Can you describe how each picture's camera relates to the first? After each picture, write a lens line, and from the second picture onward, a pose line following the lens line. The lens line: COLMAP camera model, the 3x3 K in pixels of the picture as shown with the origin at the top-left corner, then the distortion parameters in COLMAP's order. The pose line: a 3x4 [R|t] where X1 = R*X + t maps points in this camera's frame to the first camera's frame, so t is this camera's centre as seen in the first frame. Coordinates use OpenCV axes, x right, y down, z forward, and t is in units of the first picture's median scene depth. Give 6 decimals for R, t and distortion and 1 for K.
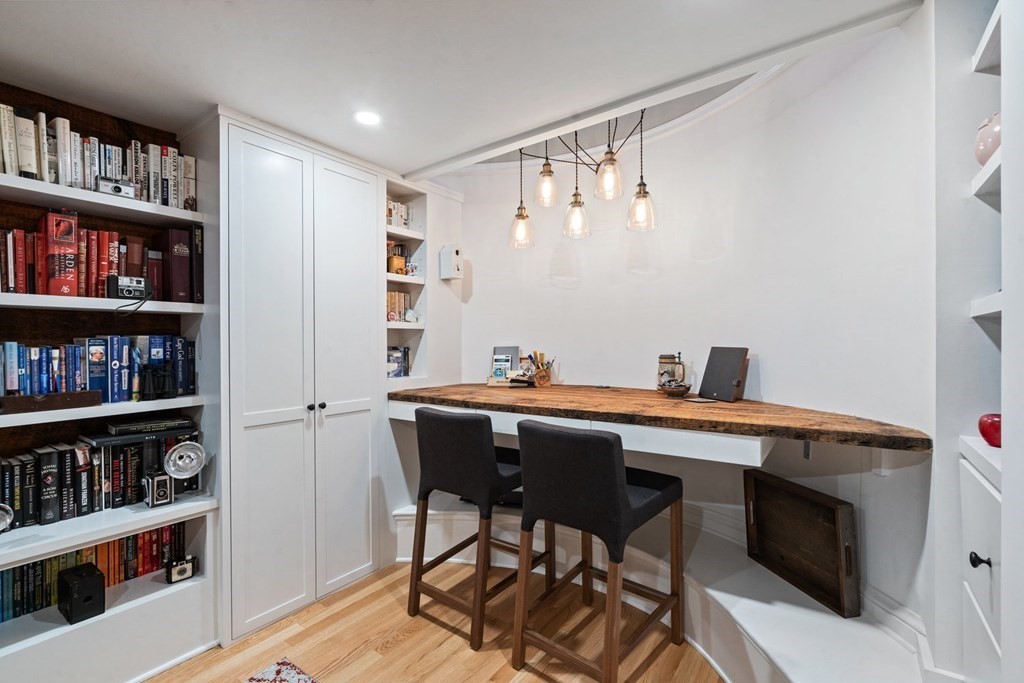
lens RADIAL K [[465.8, 0, 510.1], [0, 465.8, 345.5], [0, 0, 1]] dist [-0.002031, 0.000124]
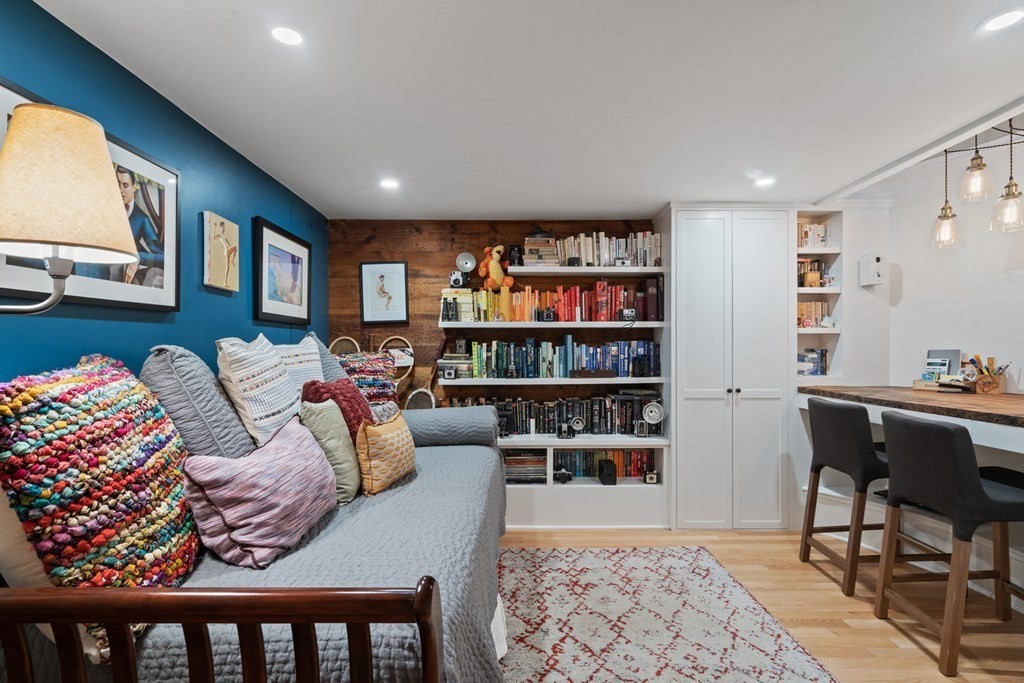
lens RADIAL K [[502.6, 0, 512.0], [0, 502.6, 341.5], [0, 0, 1]] dist [-0.000742, 0.000180]
pose [[0.591700, -0.003673, -0.806150, 0.450882], [-0.007533, 0.999921, -0.010085, 0.003266], [0.806123, 0.012040, 0.591626, -0.479890]]
